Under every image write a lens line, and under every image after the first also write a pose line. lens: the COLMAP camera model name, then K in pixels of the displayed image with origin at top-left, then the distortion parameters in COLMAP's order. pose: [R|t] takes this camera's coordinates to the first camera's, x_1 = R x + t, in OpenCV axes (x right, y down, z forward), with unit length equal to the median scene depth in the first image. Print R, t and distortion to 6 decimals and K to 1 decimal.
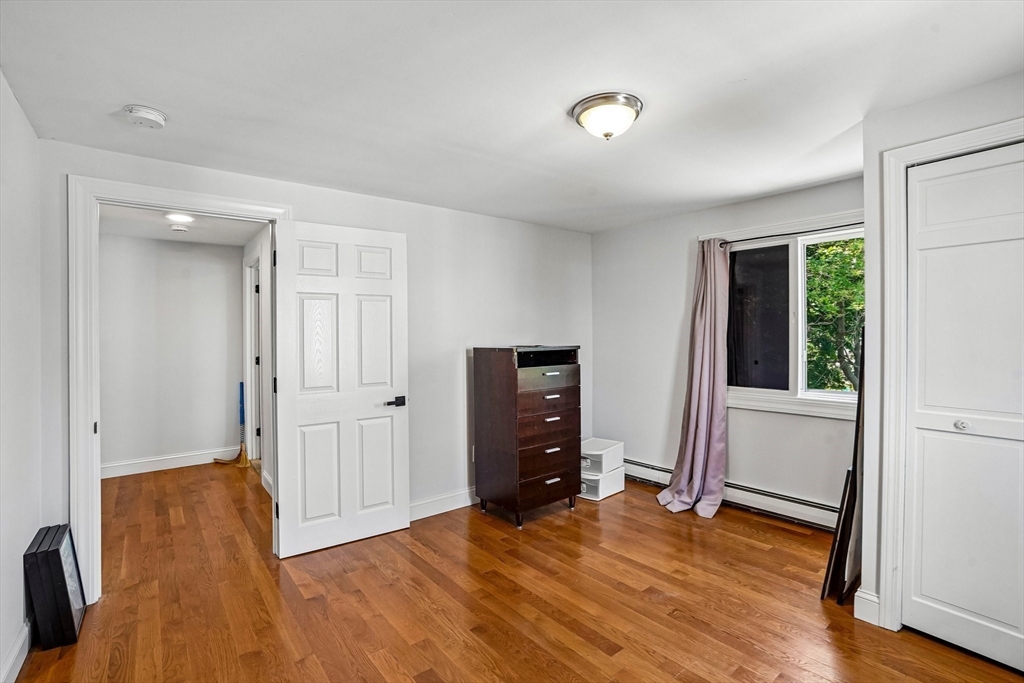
lens RADIAL K [[470.8, 0, 511.1], [0, 470.8, 337.7], [0, 0, 1]] dist [-0.041649, 0.007550]
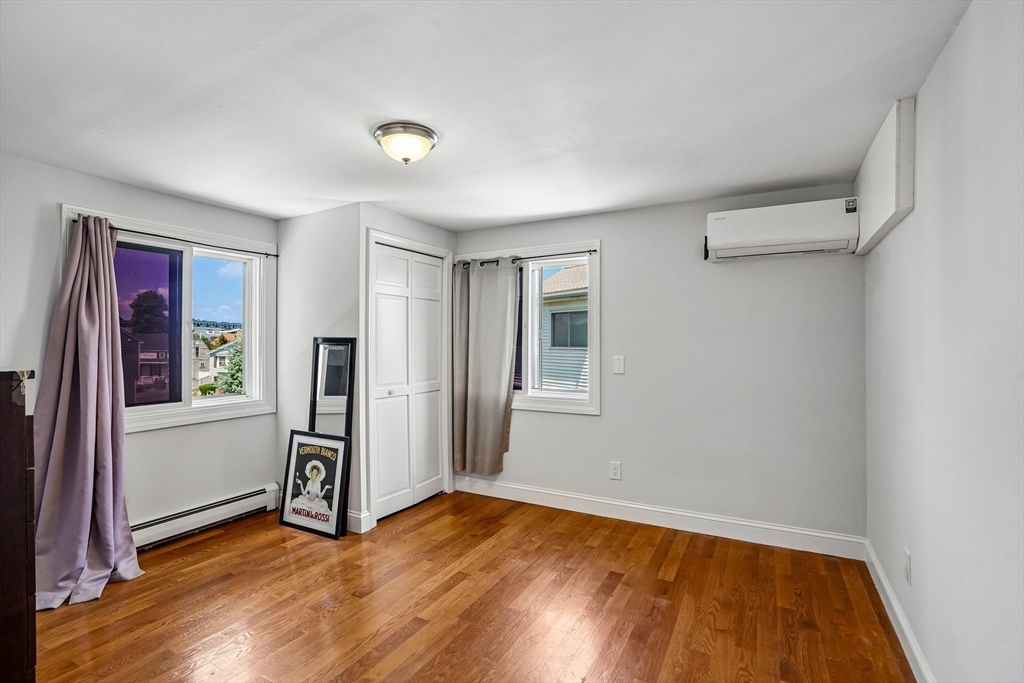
lens RADIAL K [[470.8, 0, 511.7], [0, 470.8, 343.7], [0, 0, 1]] dist [-0.041649, 0.007550]
pose [[-0.367539, -0.001145, 0.930008, -0.552786], [0.007854, 0.999960, 0.004335, -0.005880], [-0.929975, 0.008897, -0.367515, 0.721447]]
